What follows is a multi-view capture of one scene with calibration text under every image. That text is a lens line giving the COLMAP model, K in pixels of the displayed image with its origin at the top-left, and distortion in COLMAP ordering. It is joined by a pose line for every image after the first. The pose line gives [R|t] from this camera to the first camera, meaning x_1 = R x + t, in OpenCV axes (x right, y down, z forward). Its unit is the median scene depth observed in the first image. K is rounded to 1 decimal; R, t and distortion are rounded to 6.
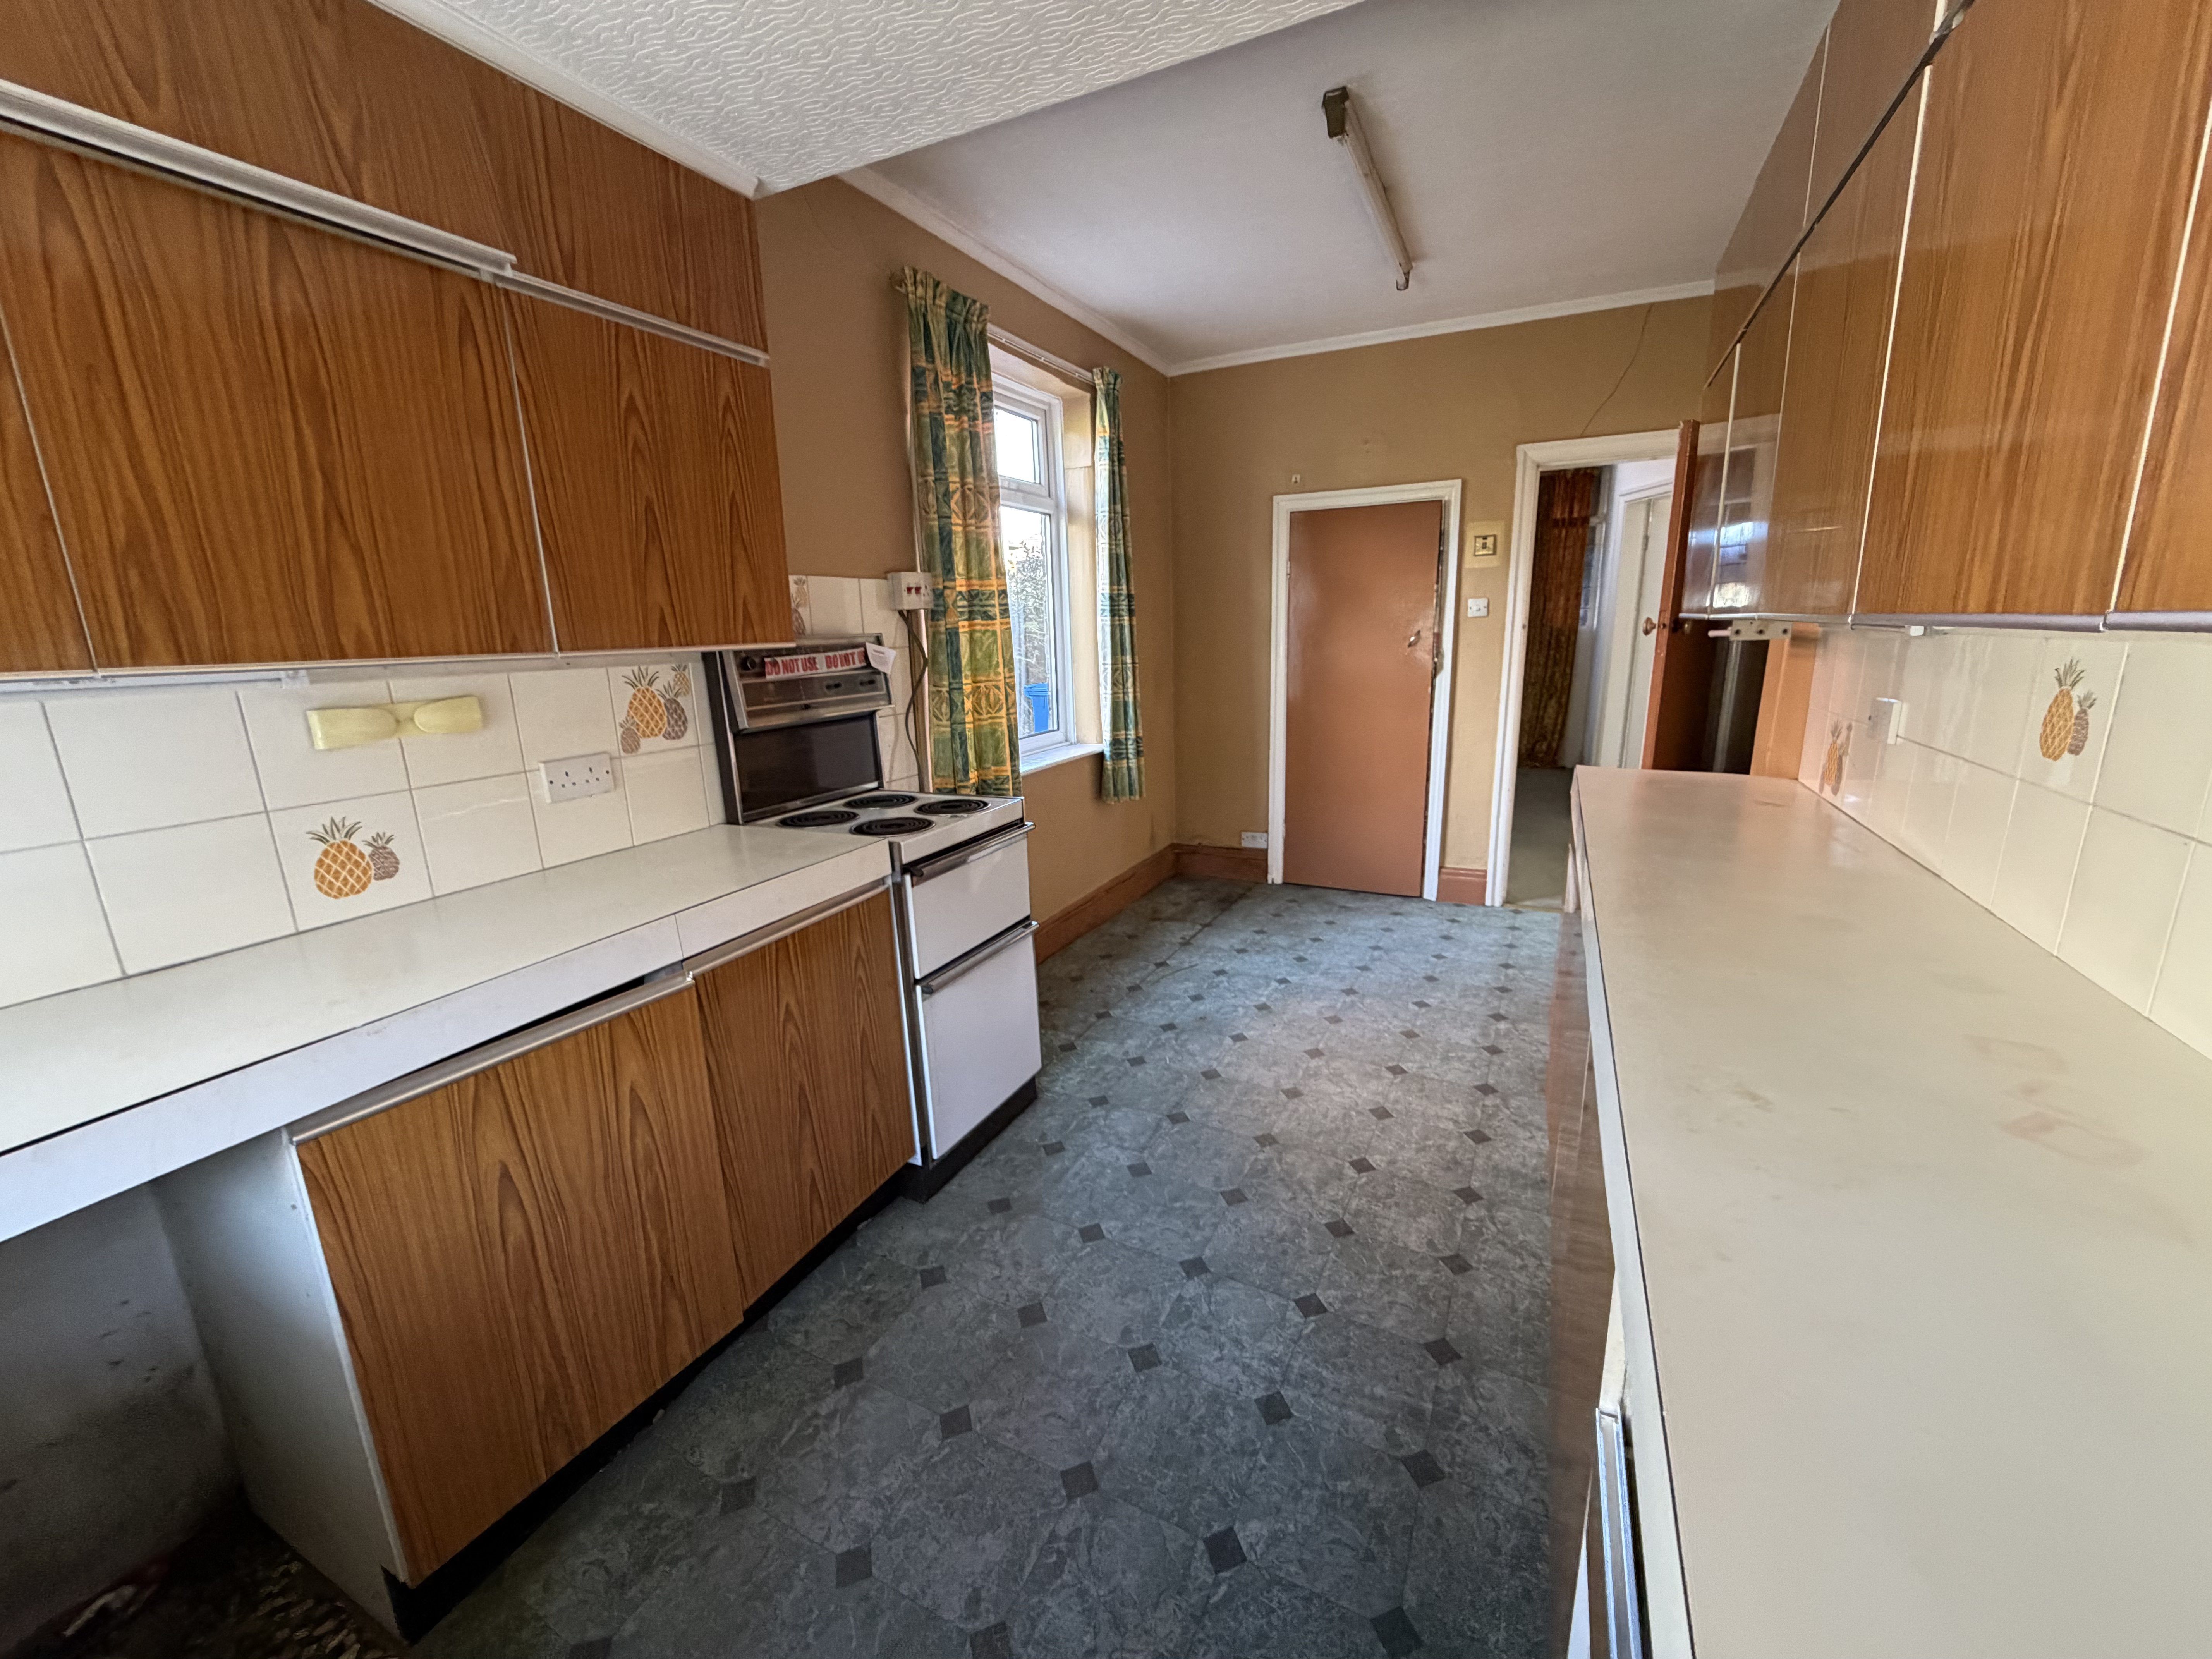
lens RADIAL K [[880.7, 0, 1099.8], [0, 880.7, 830.4], [0, 0, 1]] dist [-0.001189, 0.000218]
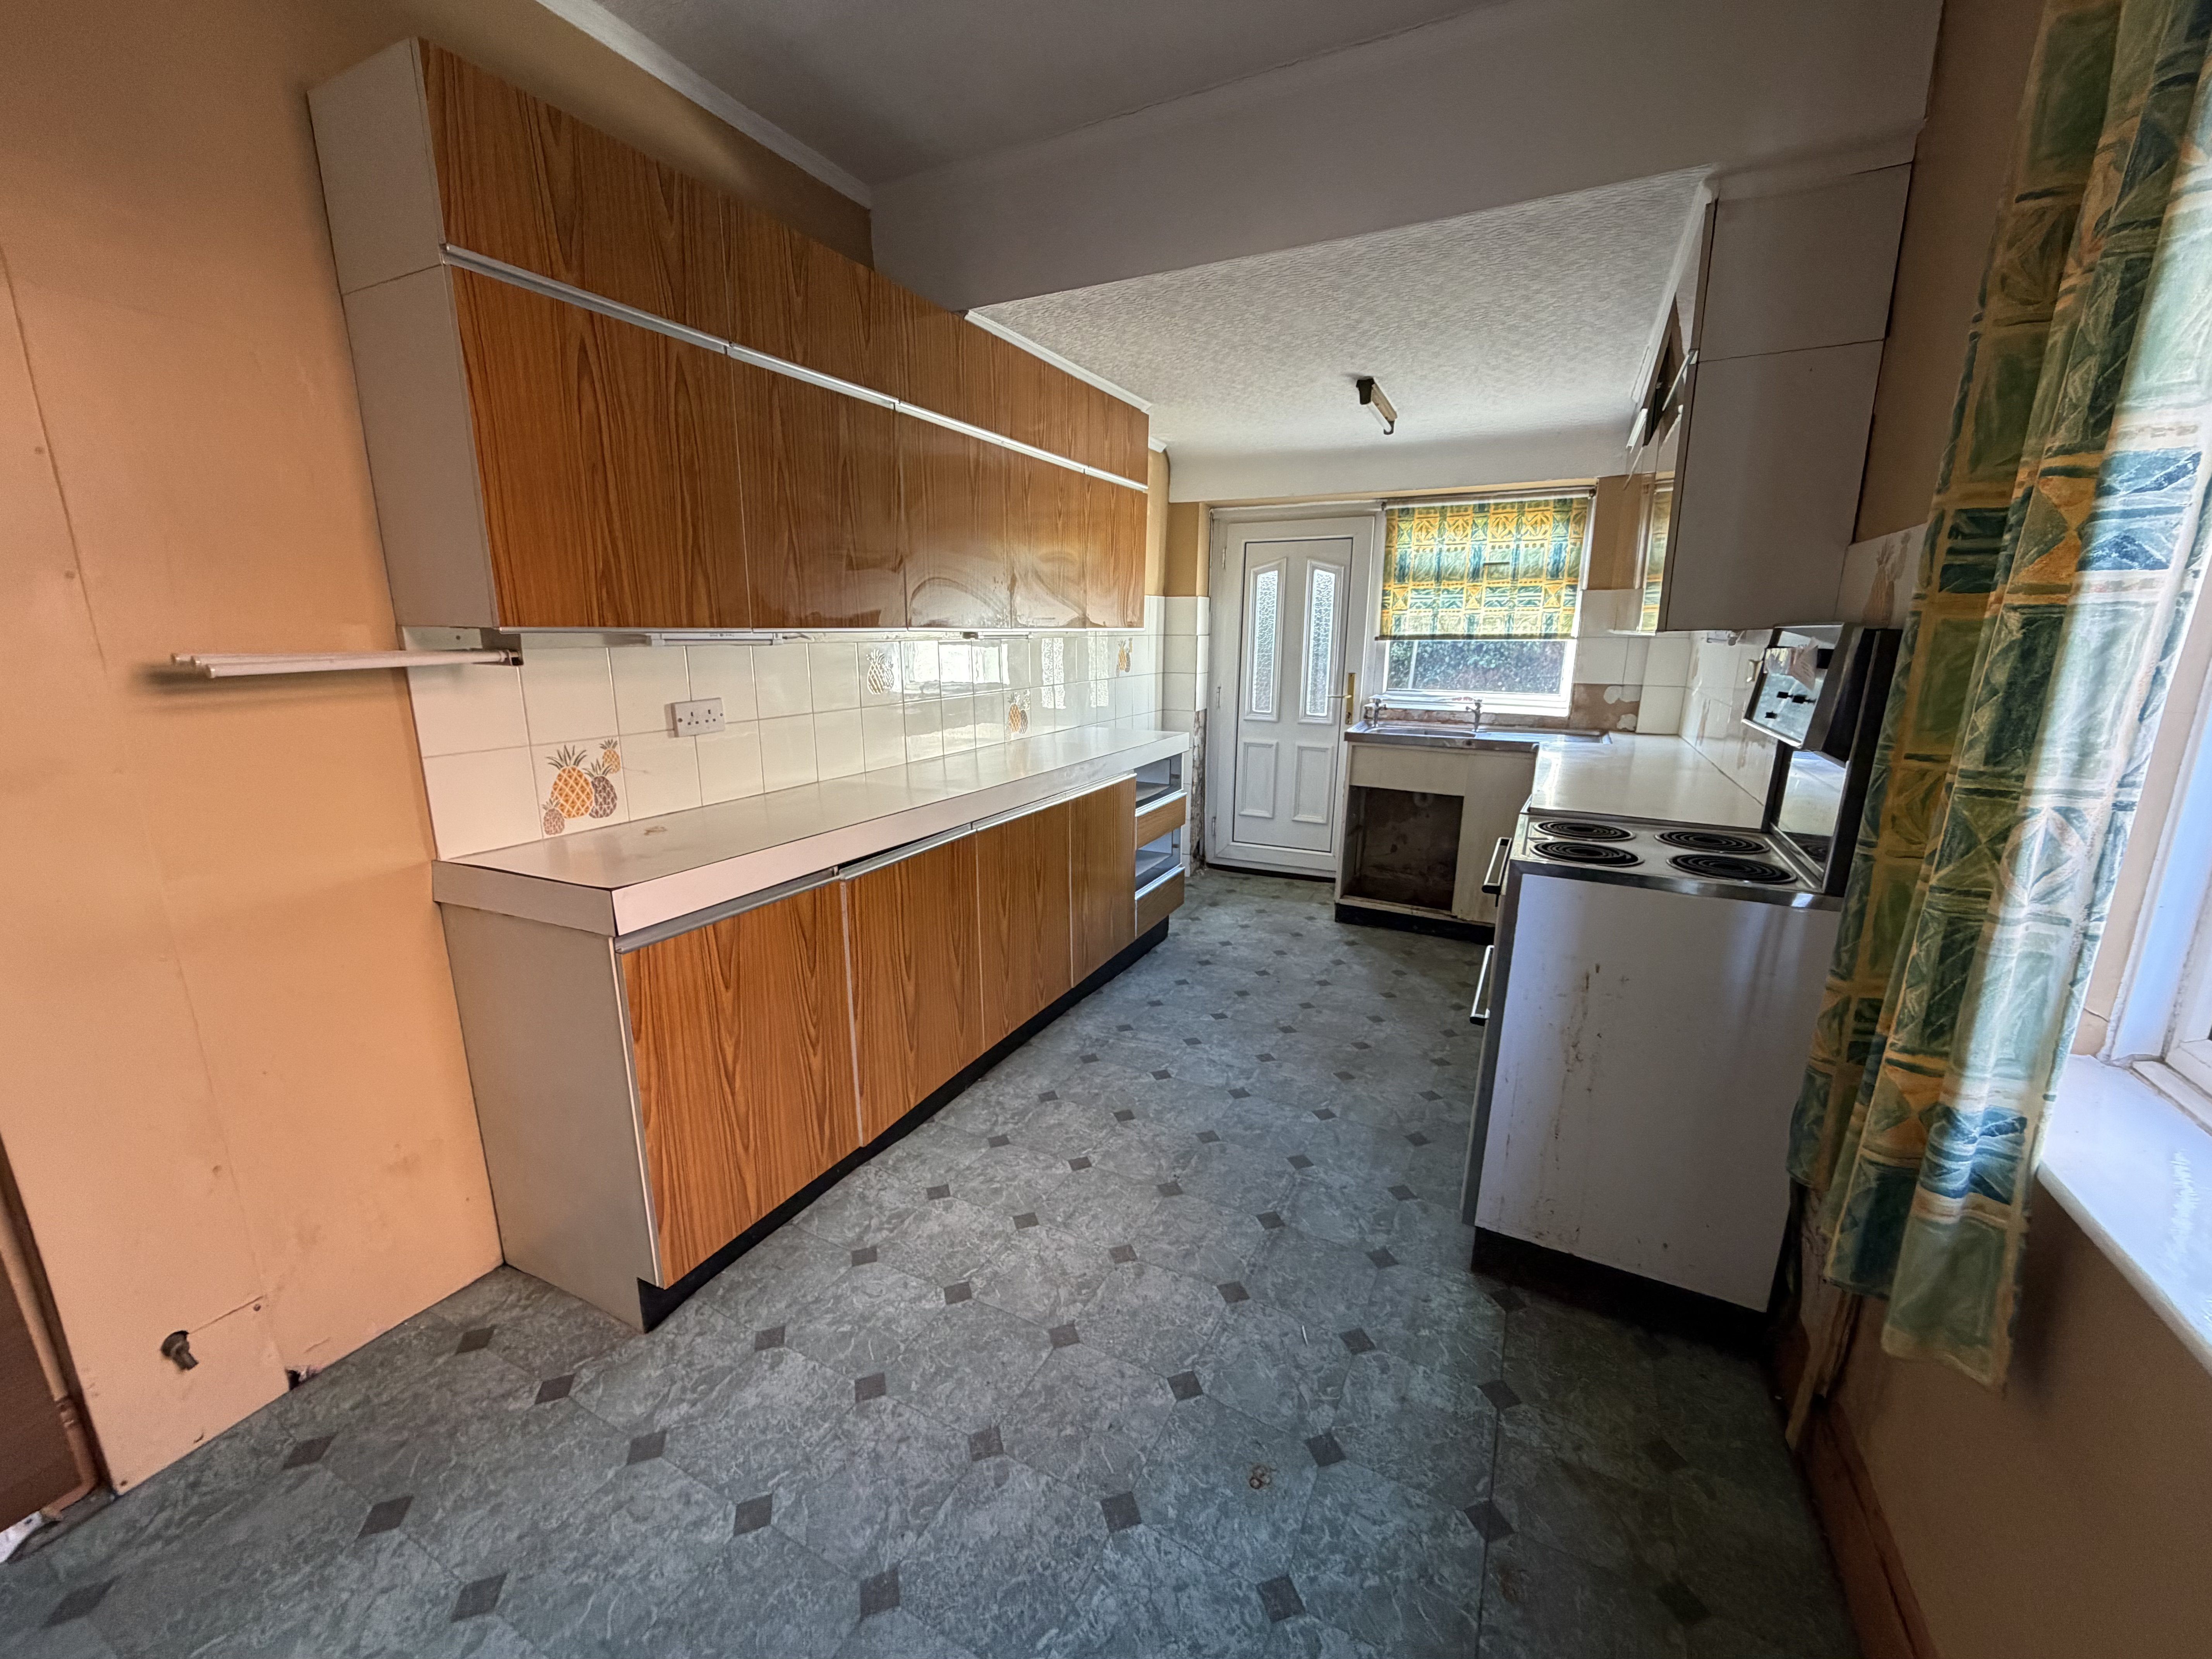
lens RADIAL K [[880.7, 0, 1098.3], [0, 880.7, 828.8], [0, 0, 1]] dist [-0.001189, 0.000218]
pose [[-0.999592, 0.026505, 0.010601, 0.210308], [0.028475, 0.899591, 0.435803, -0.332904], [0.002015, 0.435927, -0.899980, 1.430157]]
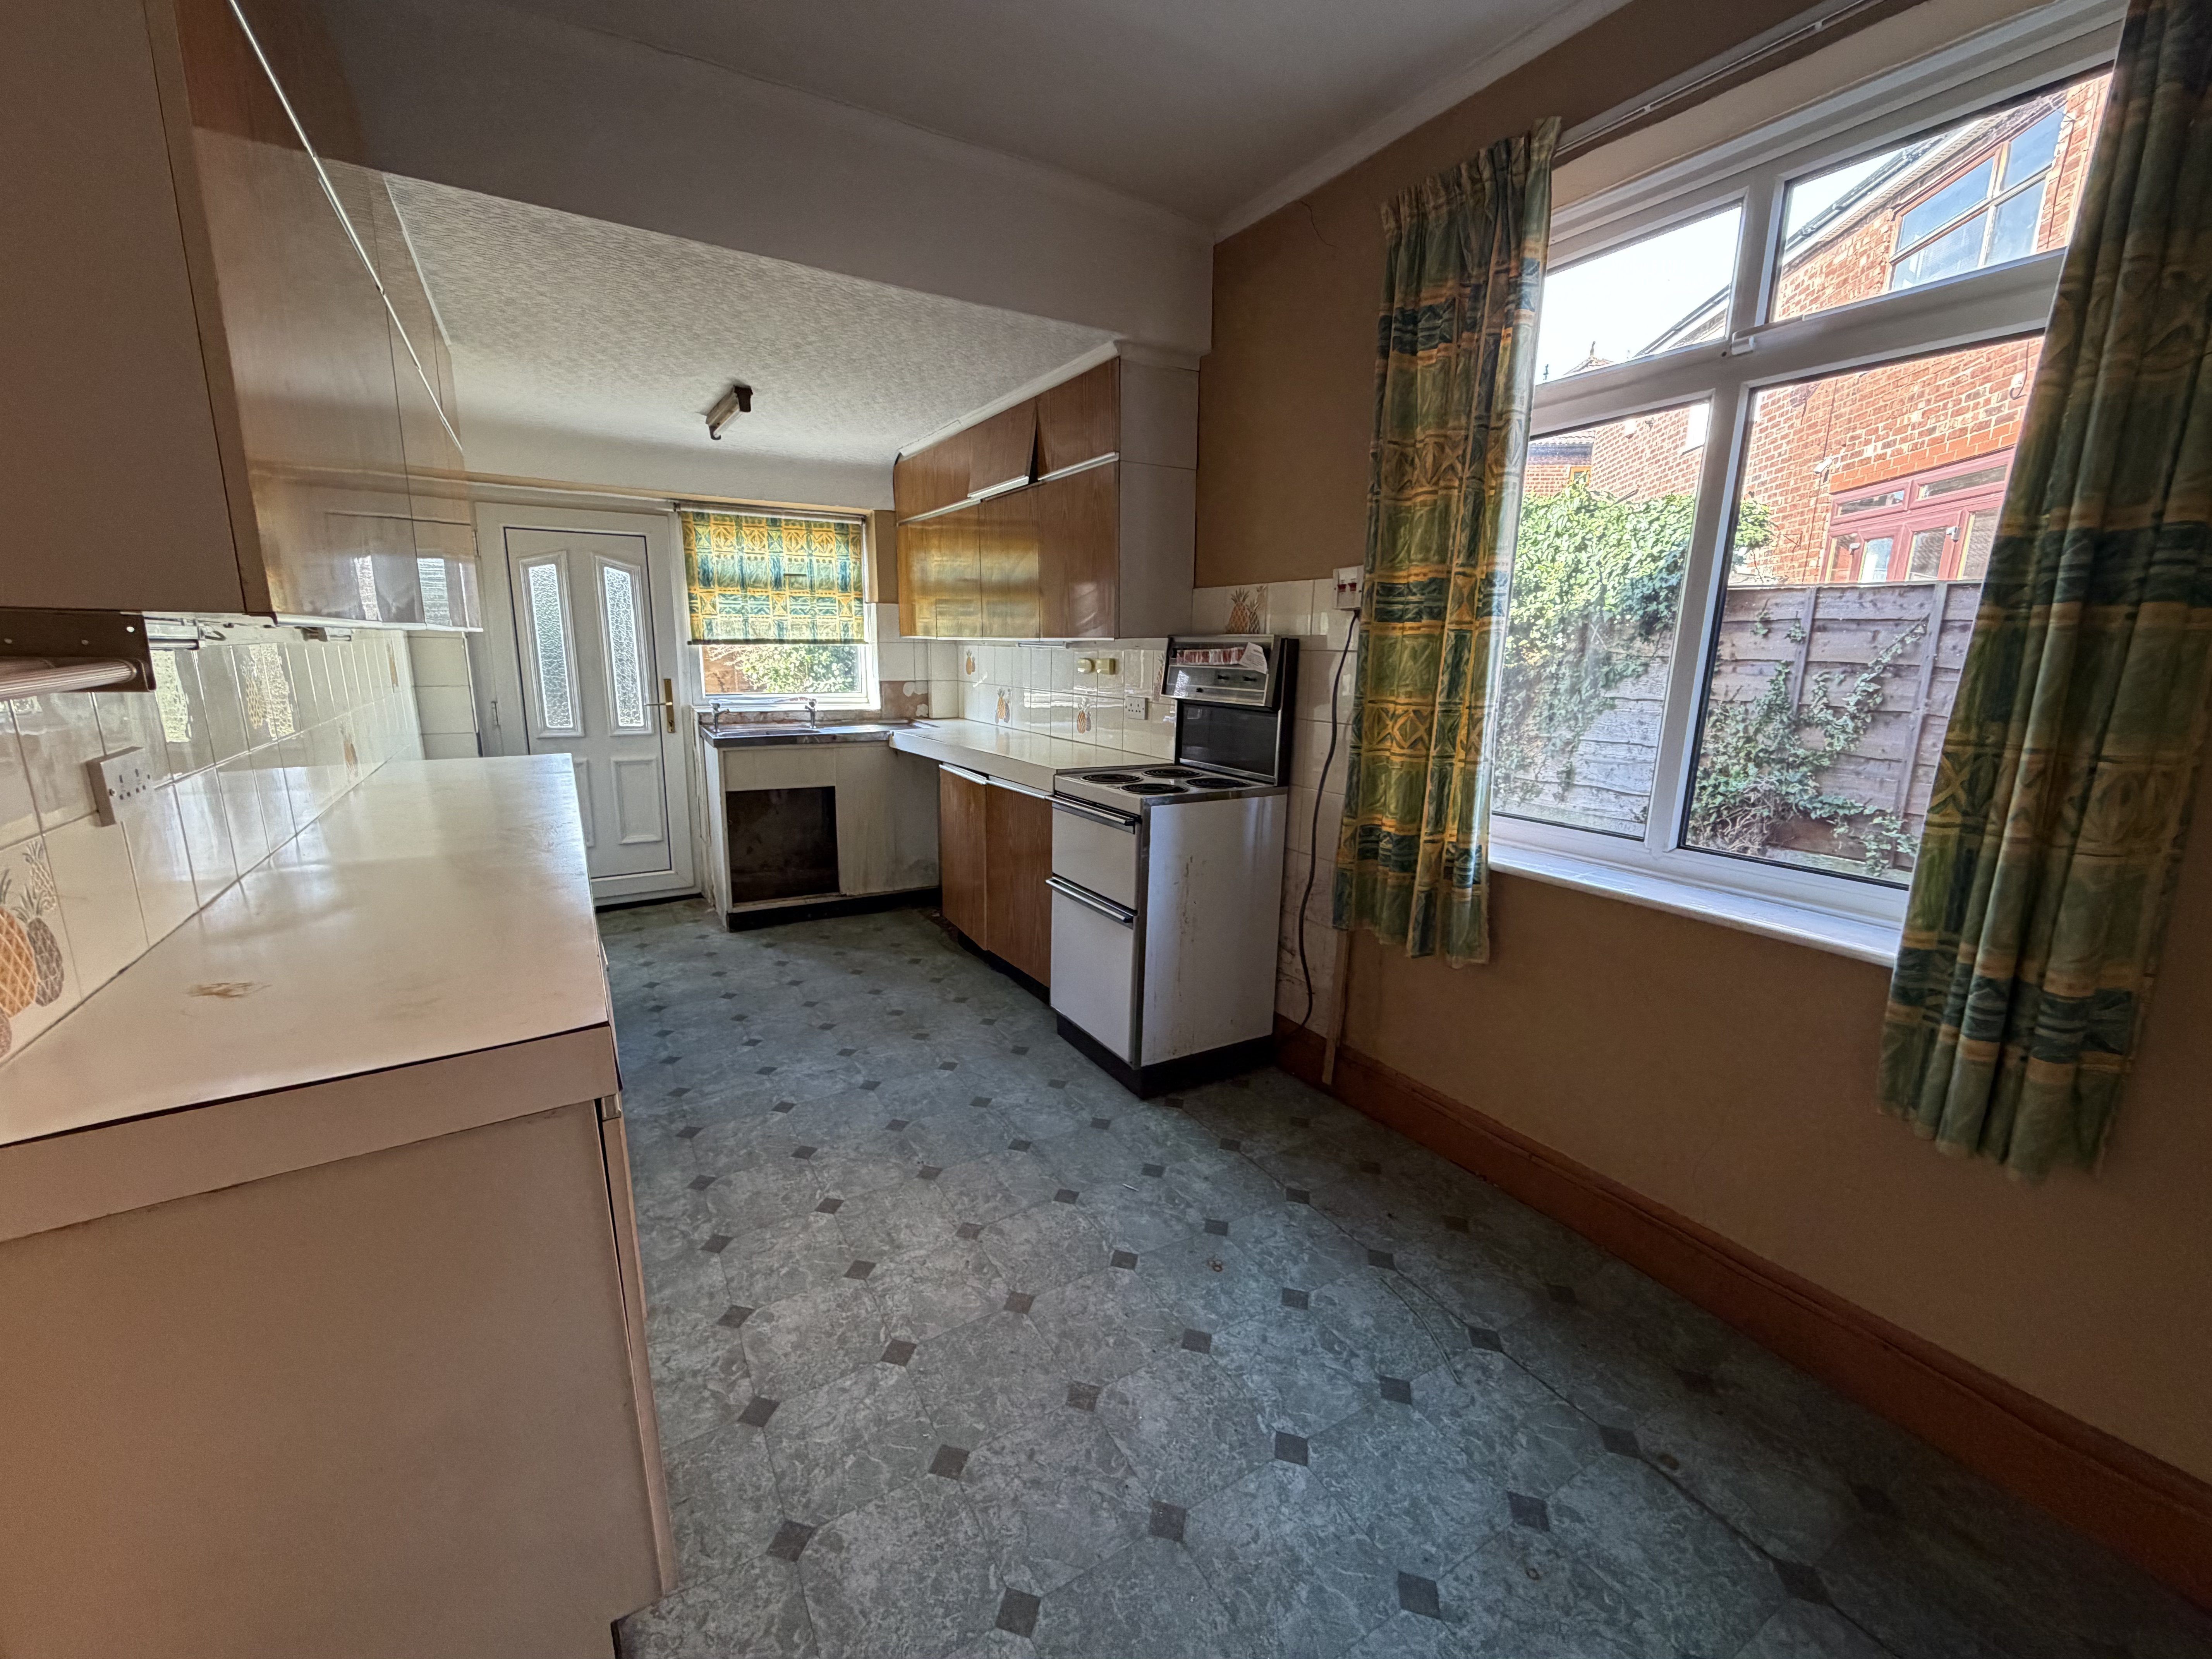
lens RADIAL K [[880.7, 0, 1097.2], [0, 880.7, 828.6], [0, 0, 1]] dist [-0.001189, 0.000218]
pose [[-0.533936, 0.198108, -0.821989, 0.688278], [-0.187927, 0.920042, 0.343811, -0.300980], [0.824376, 0.338047, -0.454014, 1.252275]]
